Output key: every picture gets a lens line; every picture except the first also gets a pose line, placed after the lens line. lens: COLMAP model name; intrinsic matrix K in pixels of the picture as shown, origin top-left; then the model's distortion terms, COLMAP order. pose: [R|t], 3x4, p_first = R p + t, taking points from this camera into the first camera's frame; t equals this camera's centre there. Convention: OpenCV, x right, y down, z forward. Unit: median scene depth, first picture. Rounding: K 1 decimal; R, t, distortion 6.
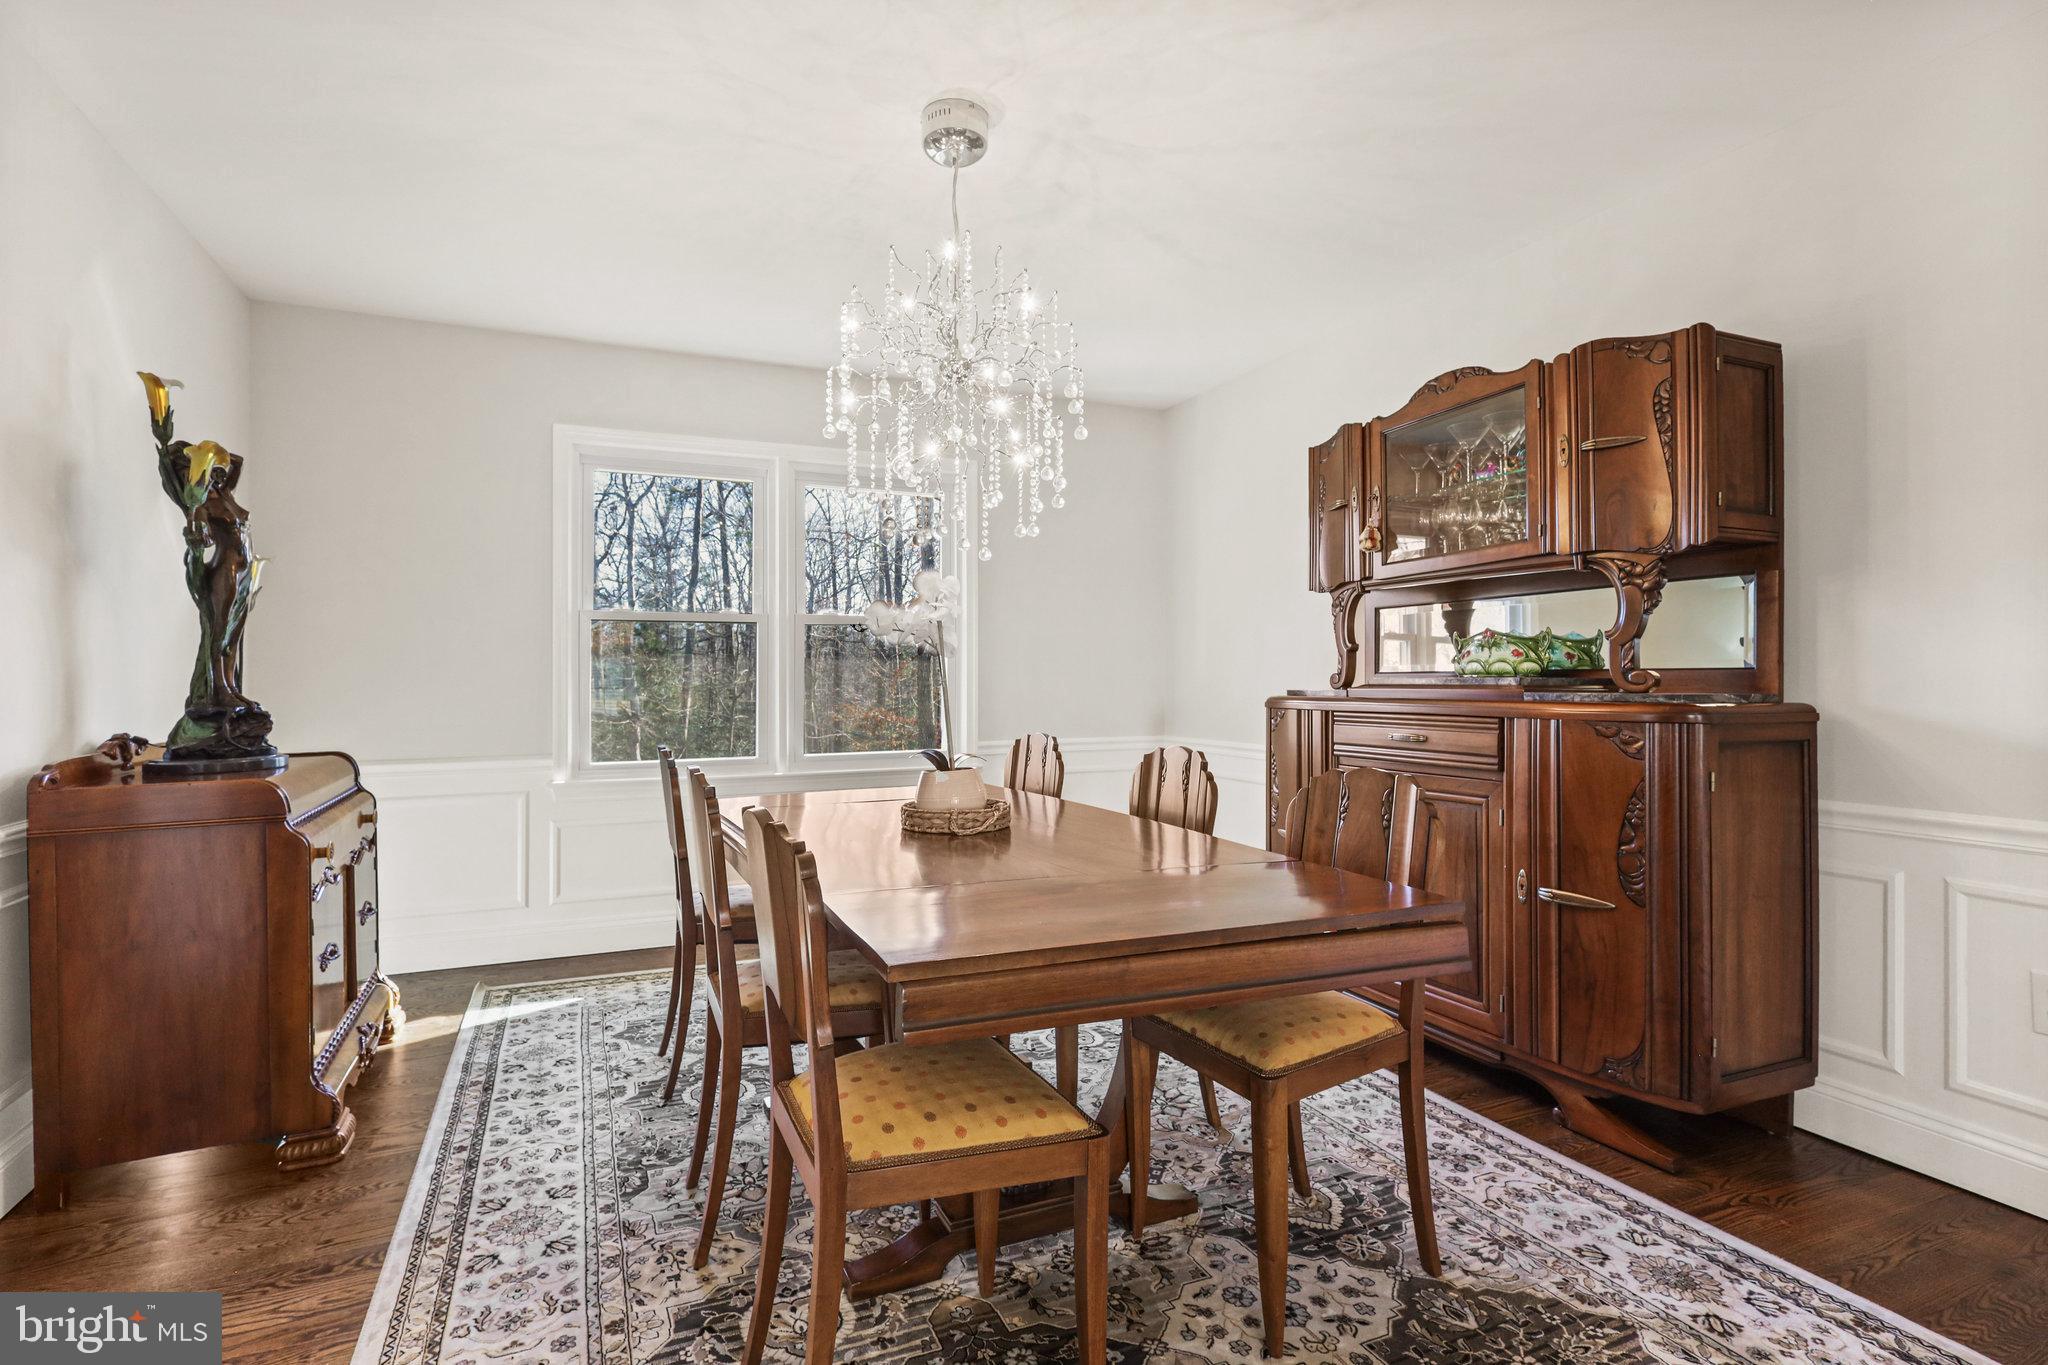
lens RADIAL K [[964.2, 0, 1019.5], [0, 964.2, 684.6], [0, 0, 1]] dist [-0.003308, 0.003105]
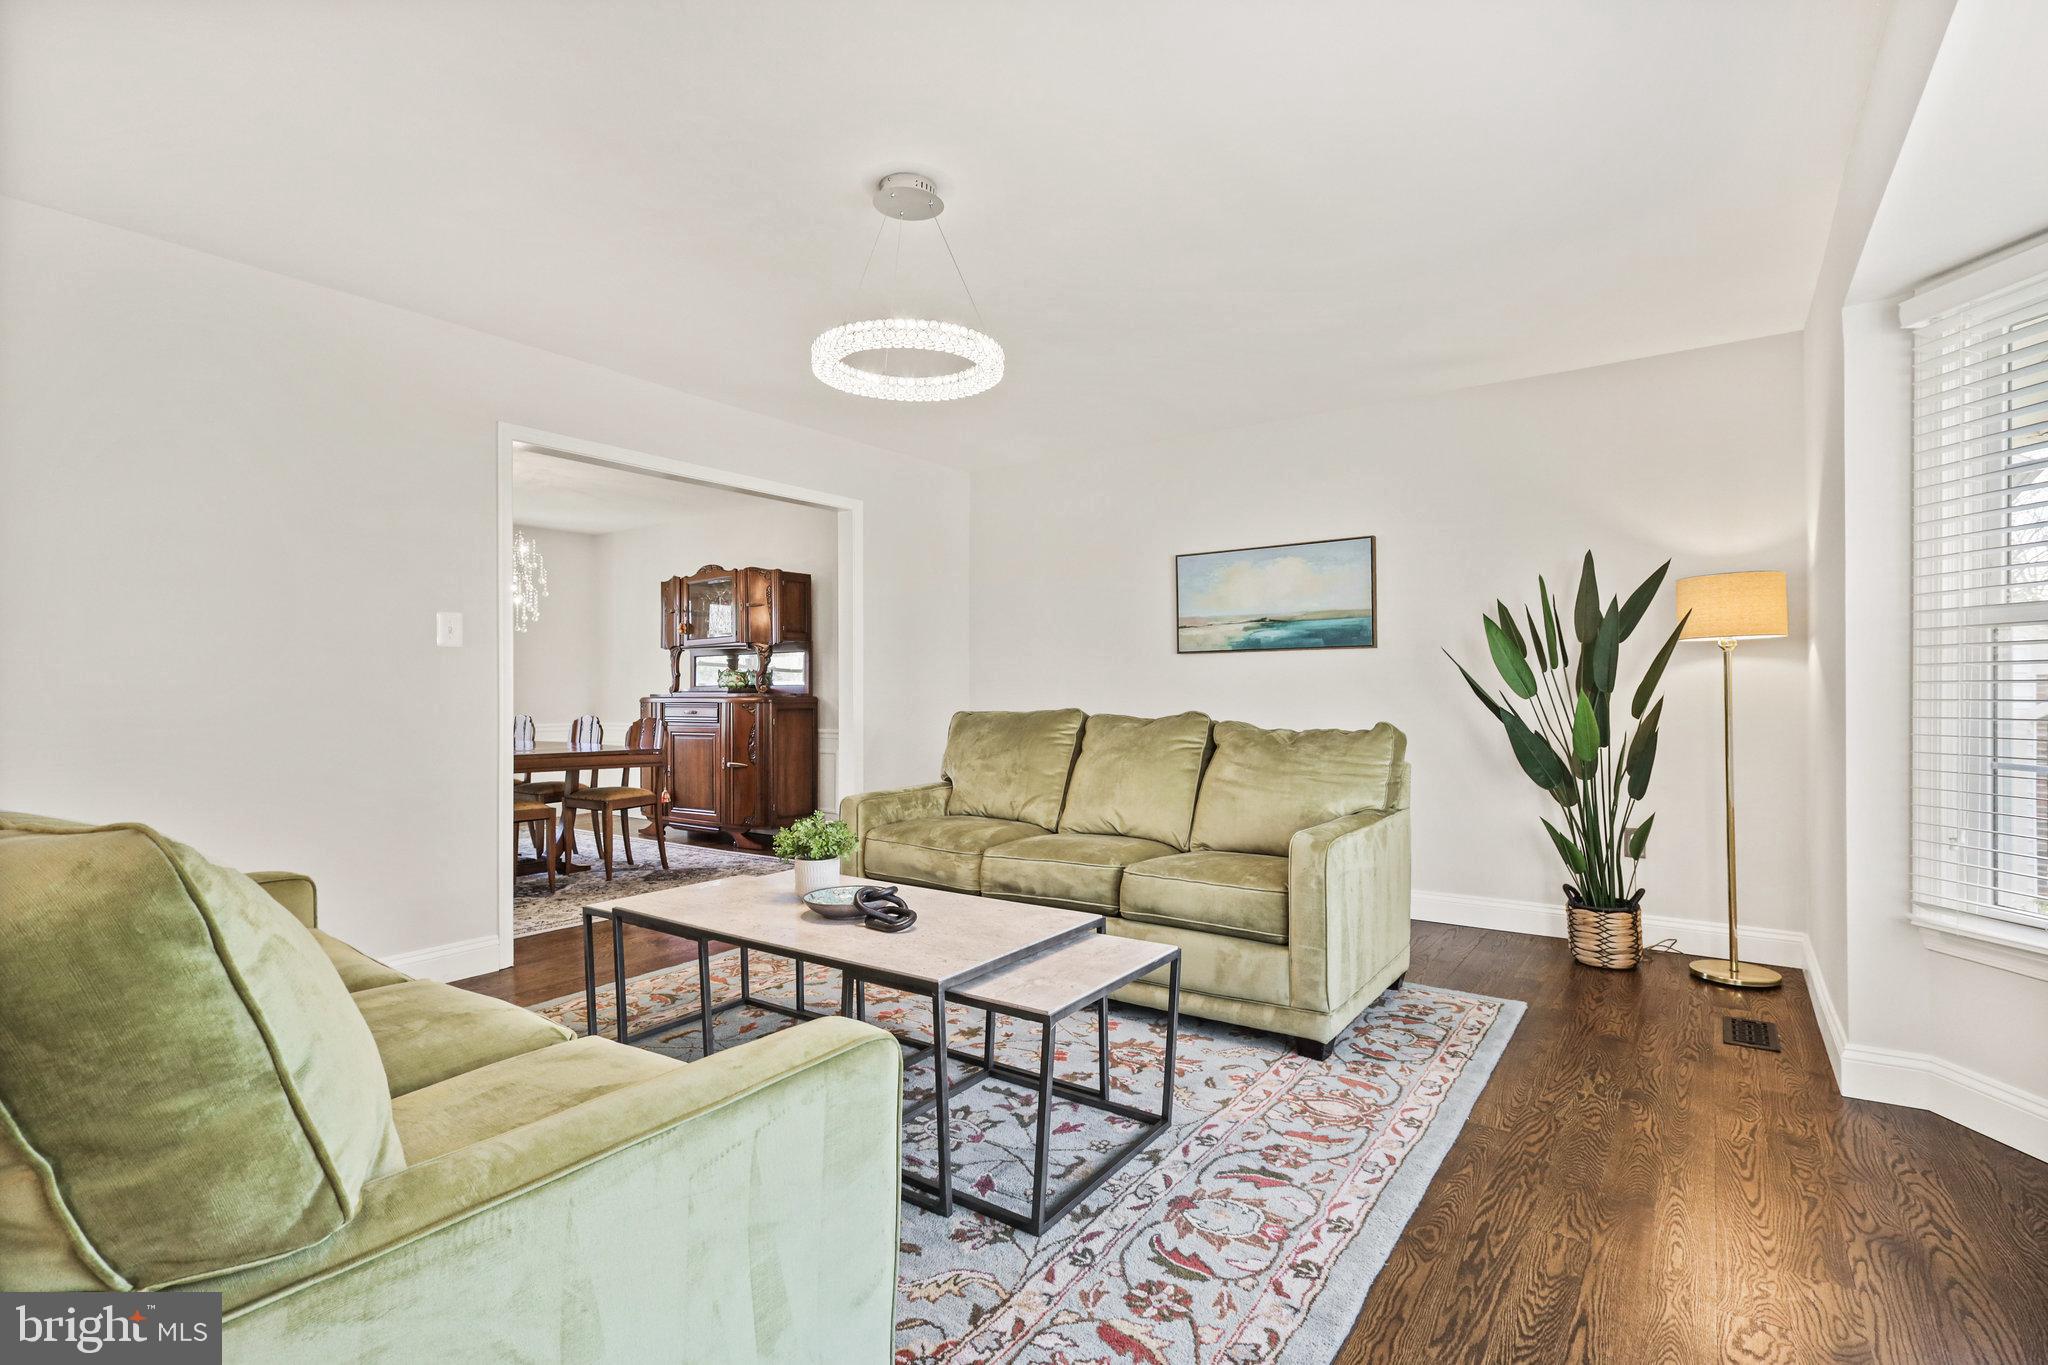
lens RADIAL K [[964.2, 0, 1030.5], [0, 964.2, 695.9], [0, 0, 1]] dist [-0.003308, 0.003105]
pose [[0.858996, -0.003918, 0.511968, -0.131405], [0.003472, 0.999992, 0.001826, 0.012086], [-0.511971, 0.000209, 0.859003, -1.752145]]
